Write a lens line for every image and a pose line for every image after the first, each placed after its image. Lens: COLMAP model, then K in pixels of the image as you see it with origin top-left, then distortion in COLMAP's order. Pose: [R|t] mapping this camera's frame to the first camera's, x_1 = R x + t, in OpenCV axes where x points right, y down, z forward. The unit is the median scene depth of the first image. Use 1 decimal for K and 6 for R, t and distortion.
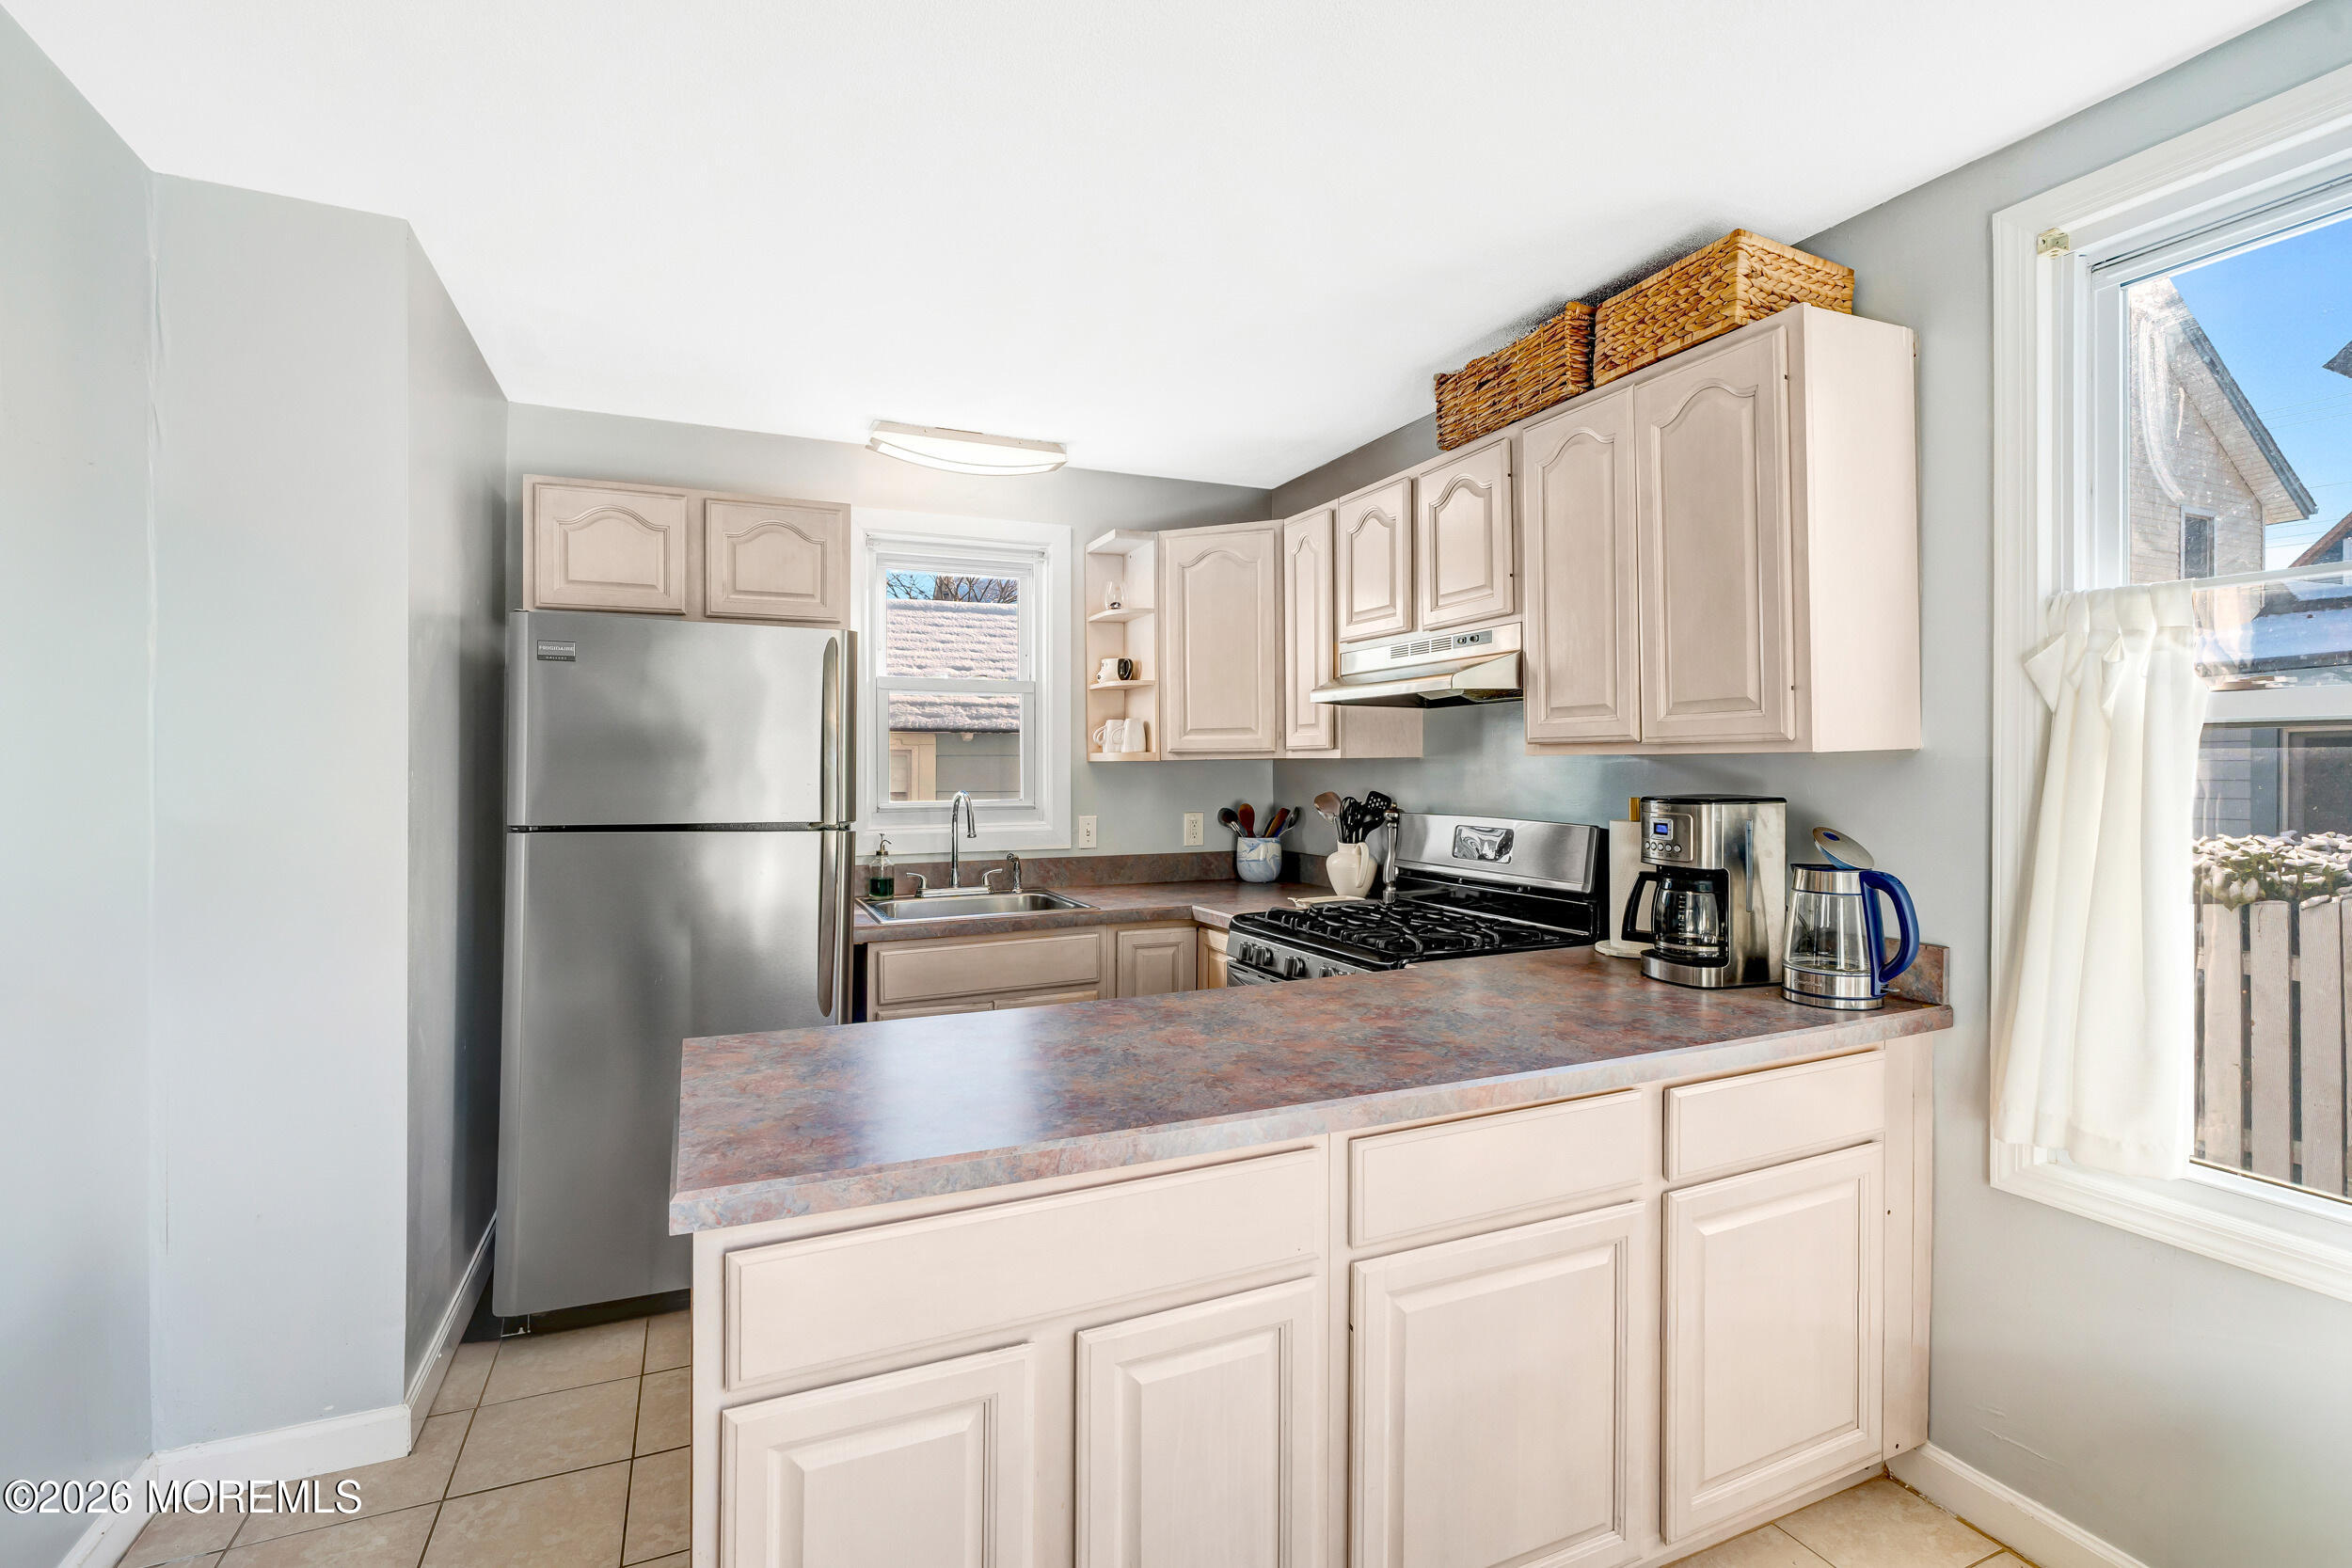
lens RADIAL K [[1090.3, 0, 1188.0], [0, 1090.3, 768.9], [0, 0, 1]] dist [-0.002112, -0.000301]
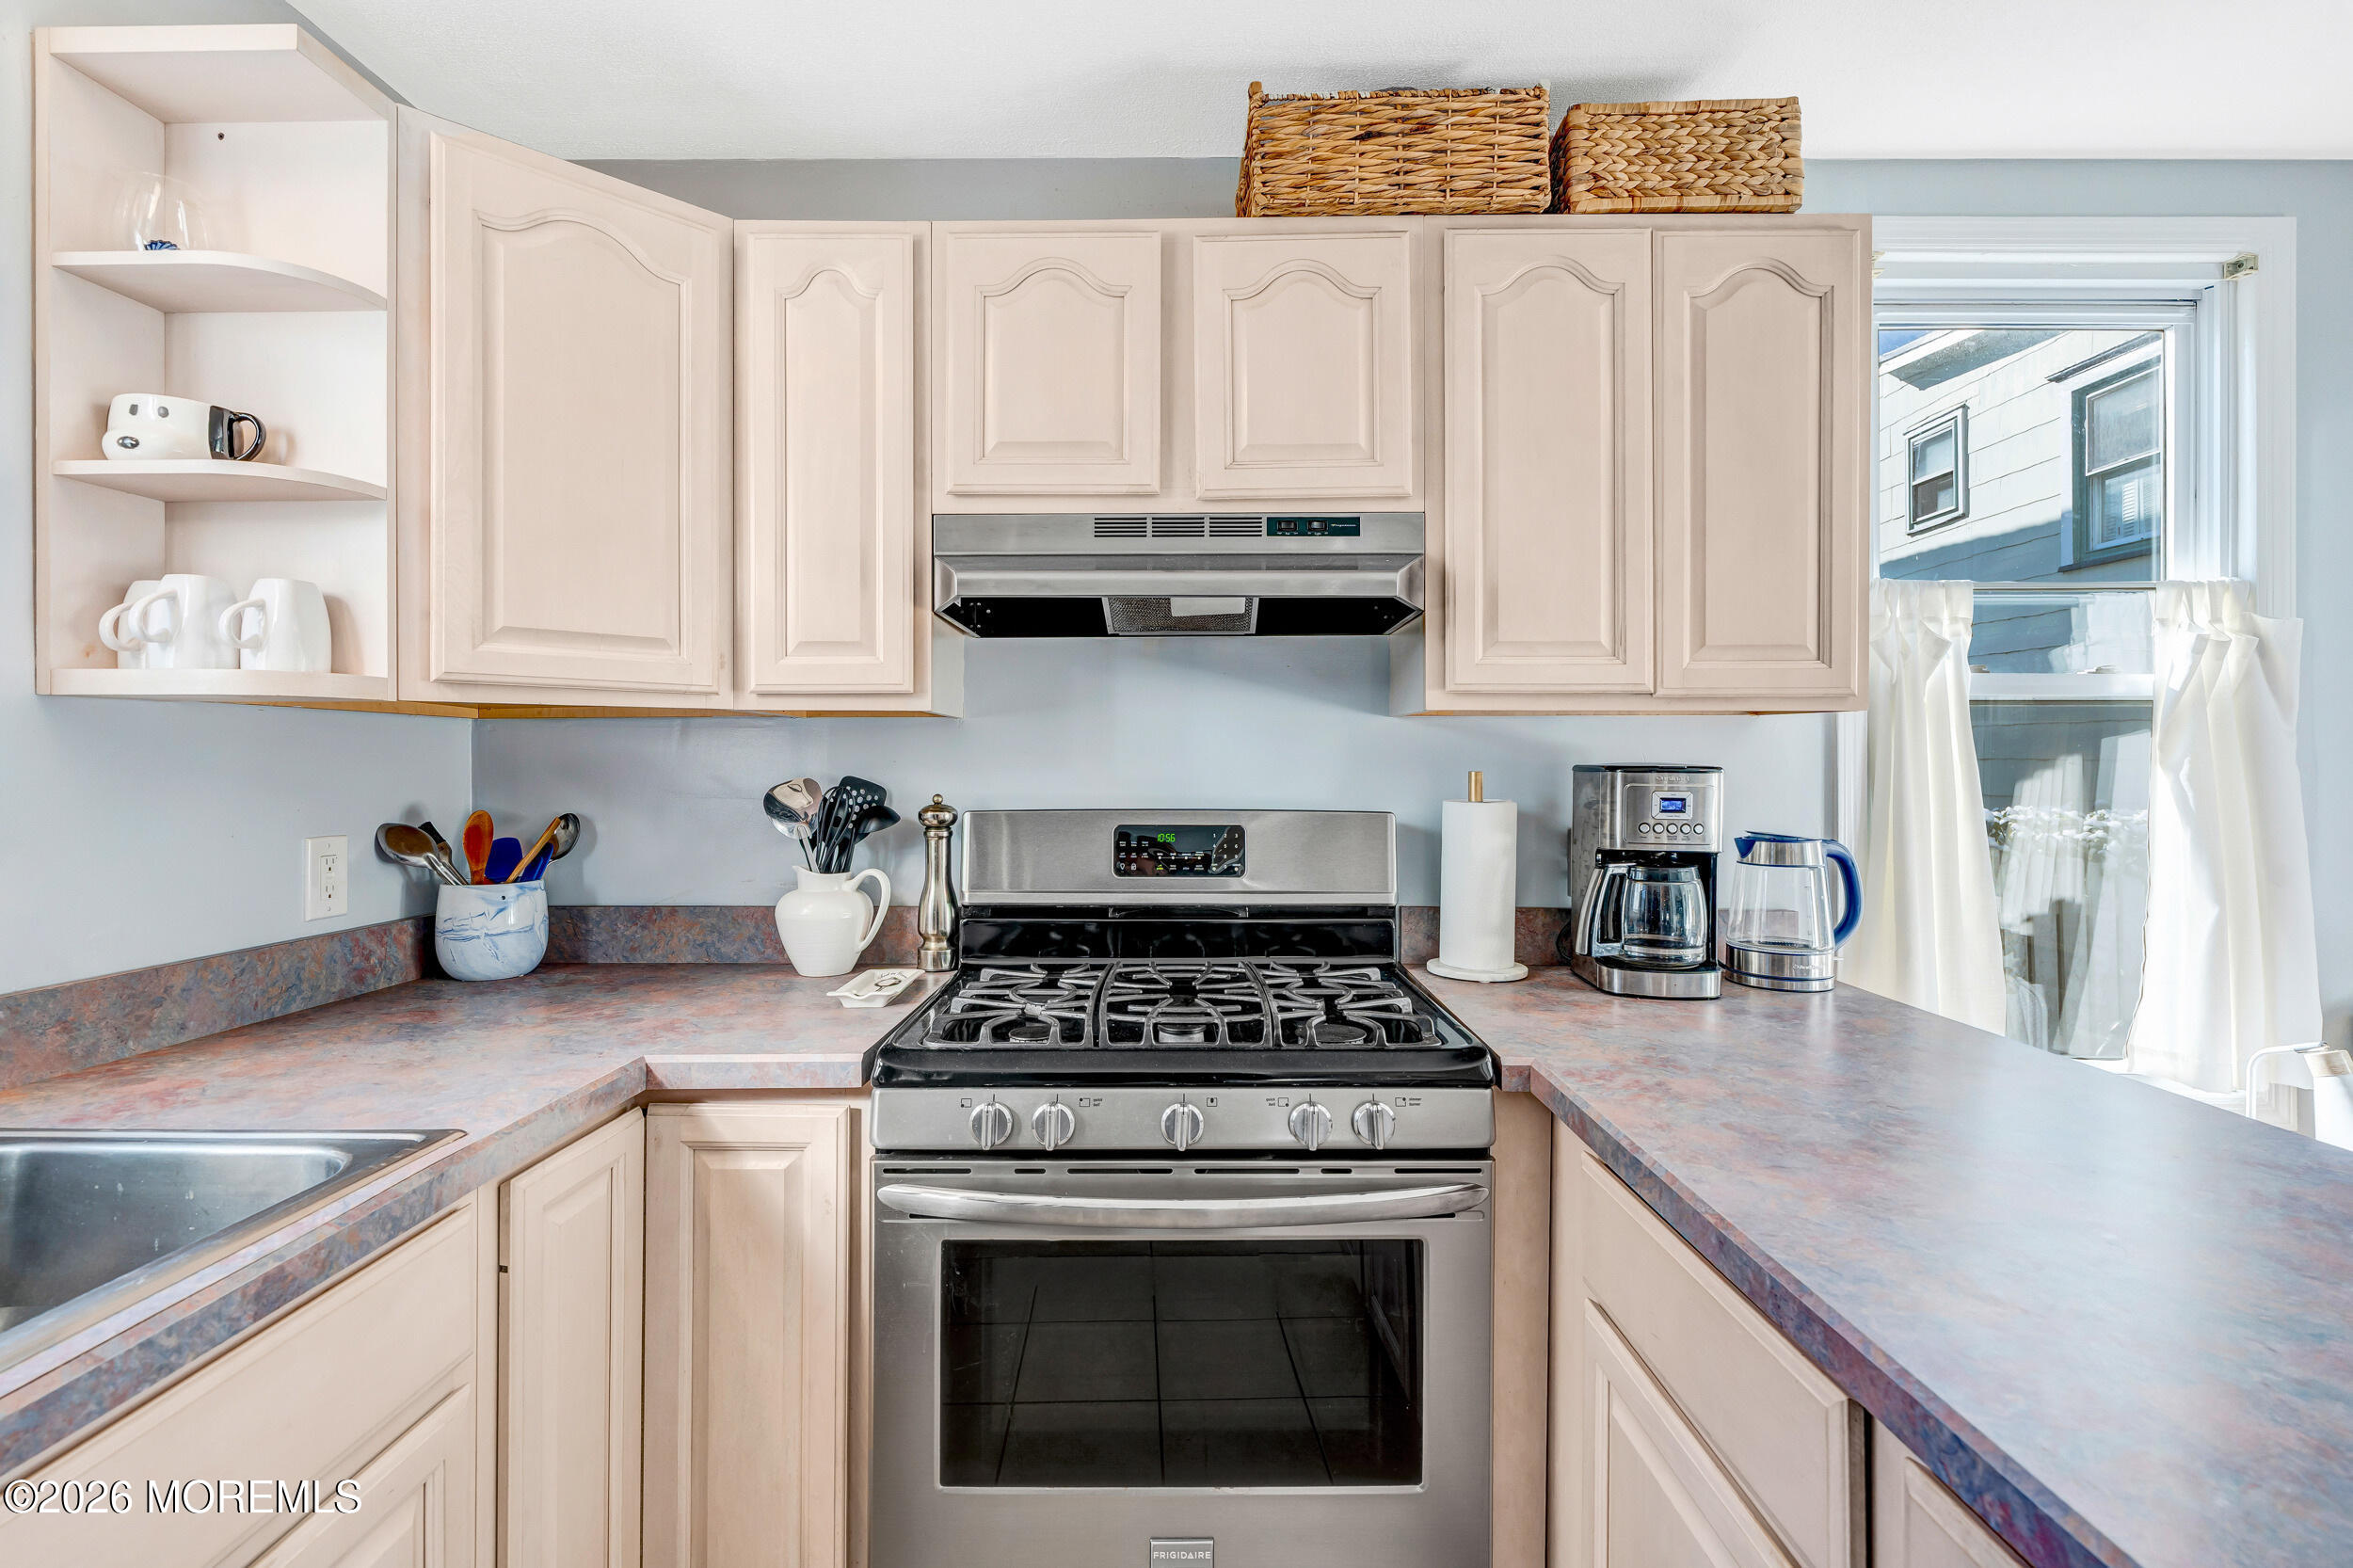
lens RADIAL K [[1090.9, 0, 1178.9], [0, 1090.9, 761.2], [0, 0, 1]] dist [-0.002112, -0.000301]
pose [[0.422893, 0.007042, 0.906152, -0.269774], [0.002204, 0.999959, -0.008799, 0.018286], [-0.906177, 0.005718, 0.422860, 0.619672]]
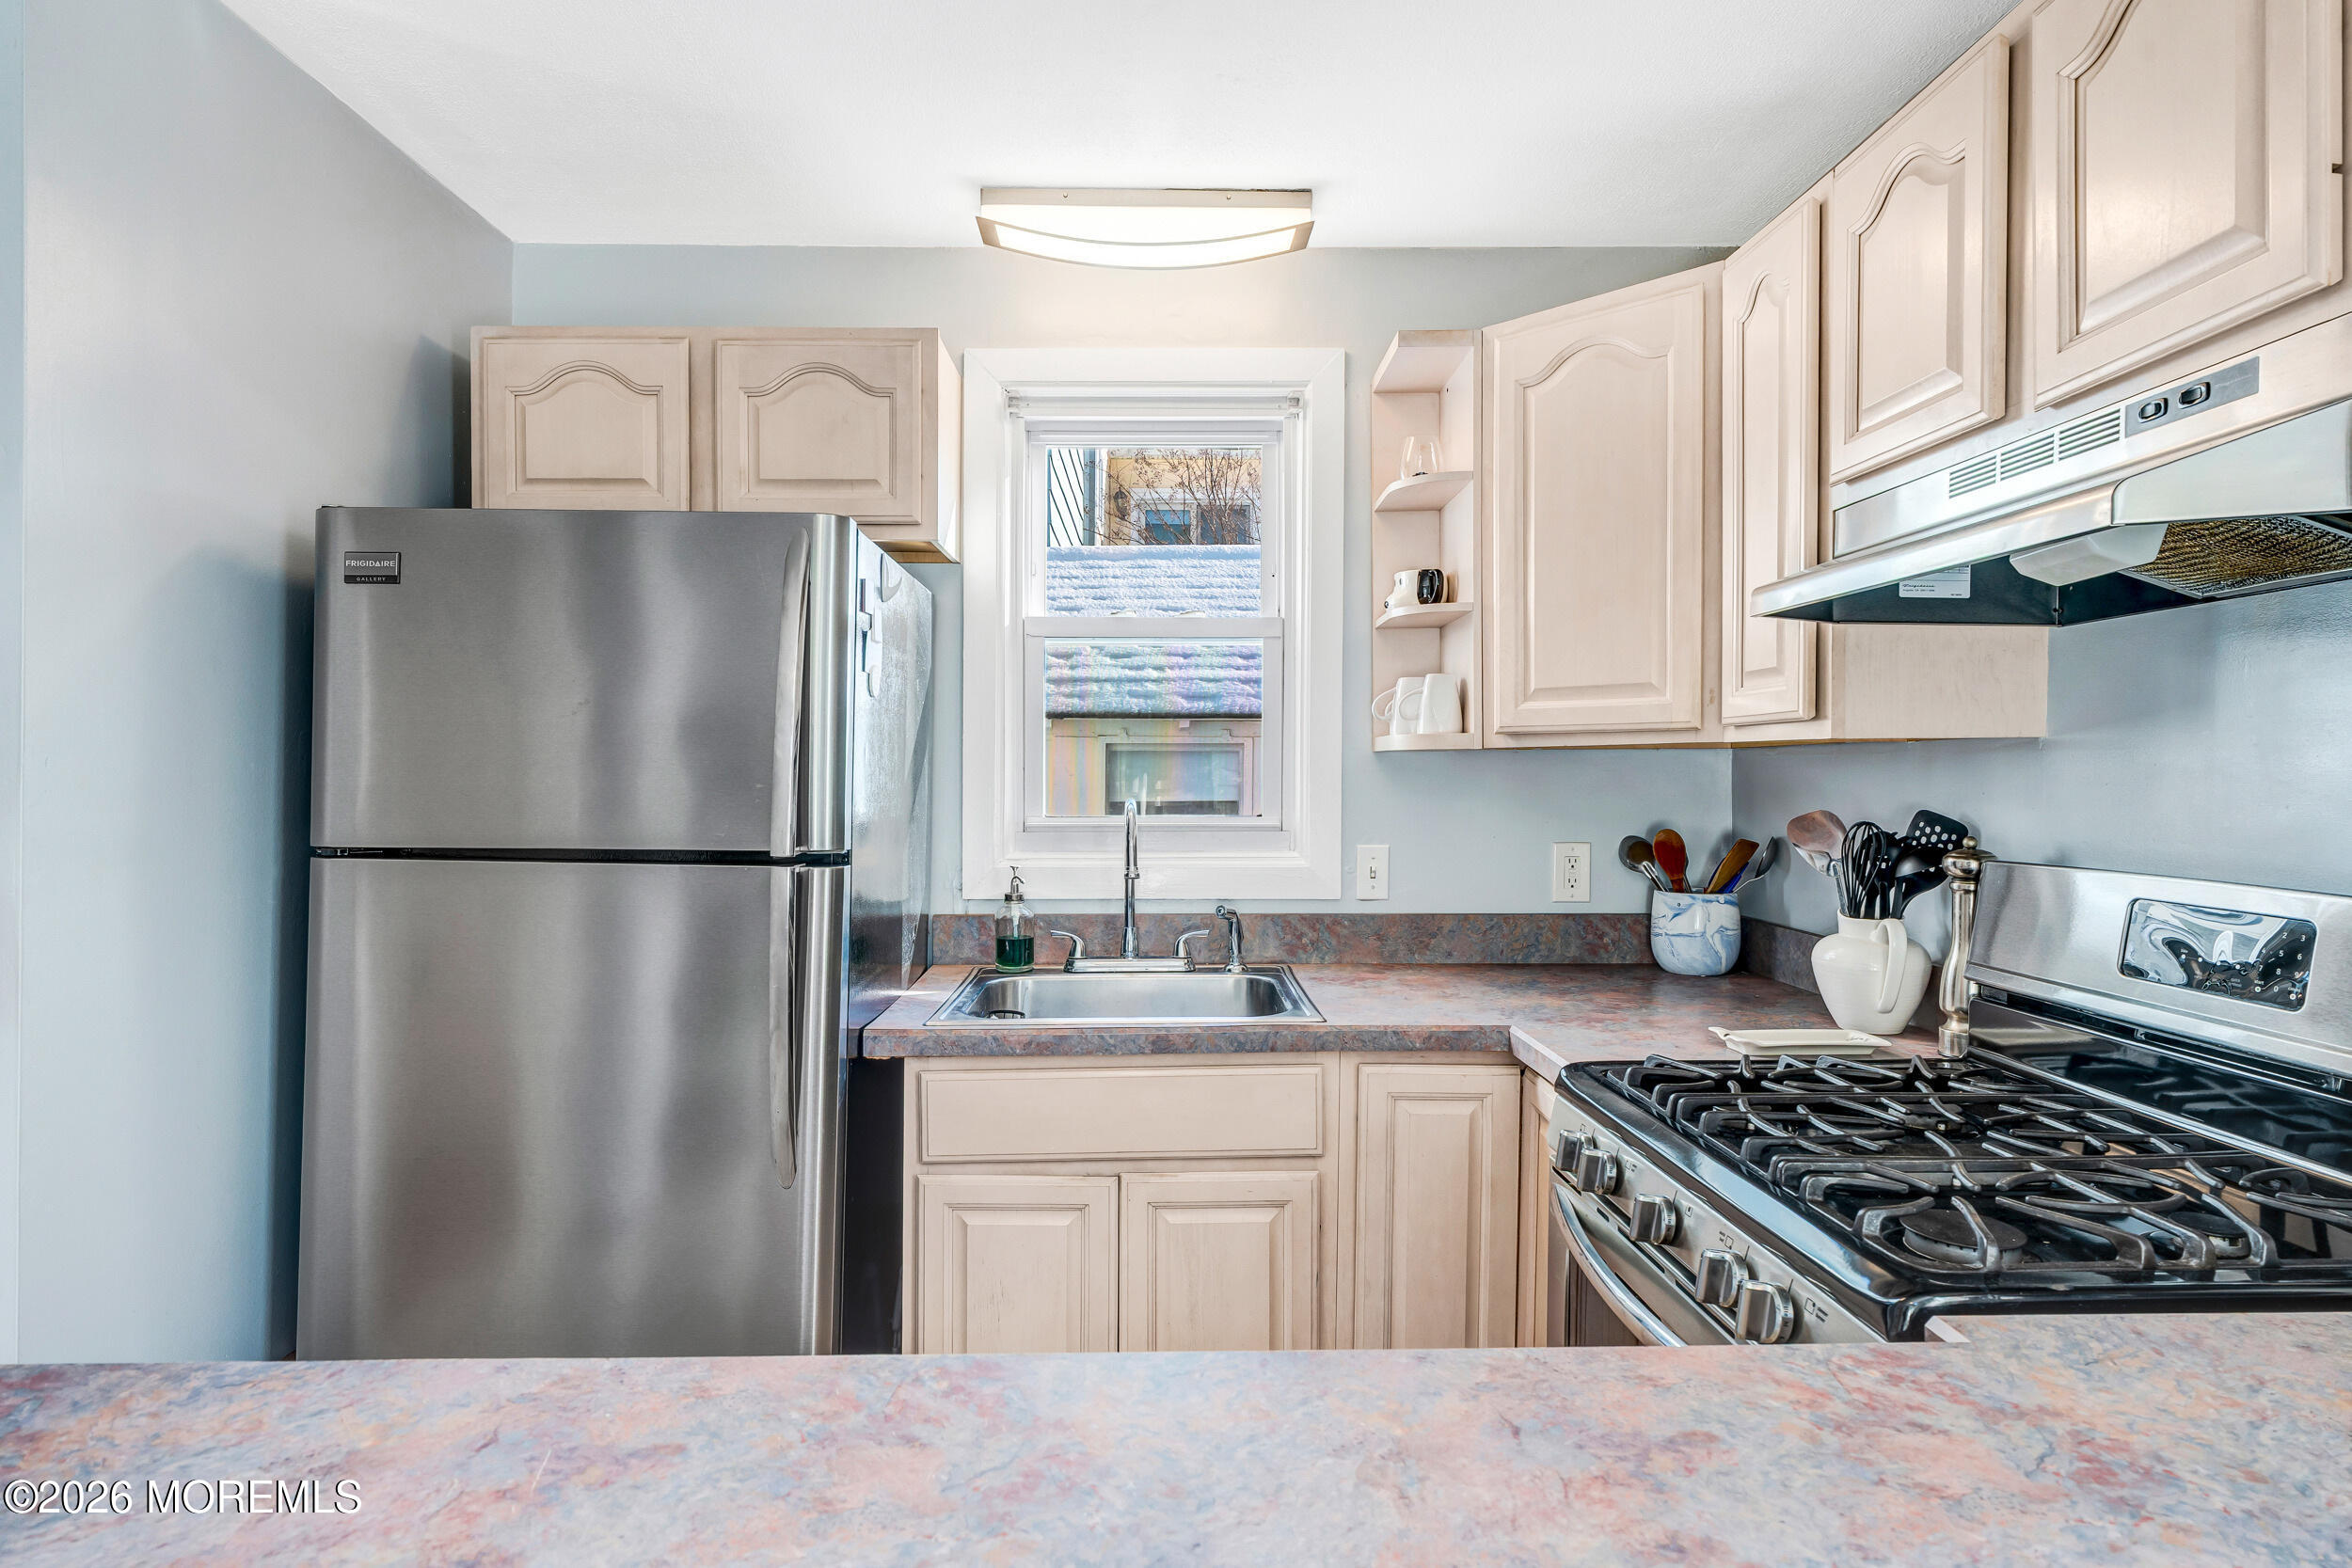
lens RADIAL K [[1284.3, 0, 1165.0], [0, 1284.3, 797.1], [0, 0, 1]] dist [-0.009418, 0.000632]
pose [[0.914037, 0.011453, -0.405470, 0.094822], [-0.003733, 0.999797, 0.019824, 0.004933], [0.405615, -0.016606, 0.913893, 0.362794]]
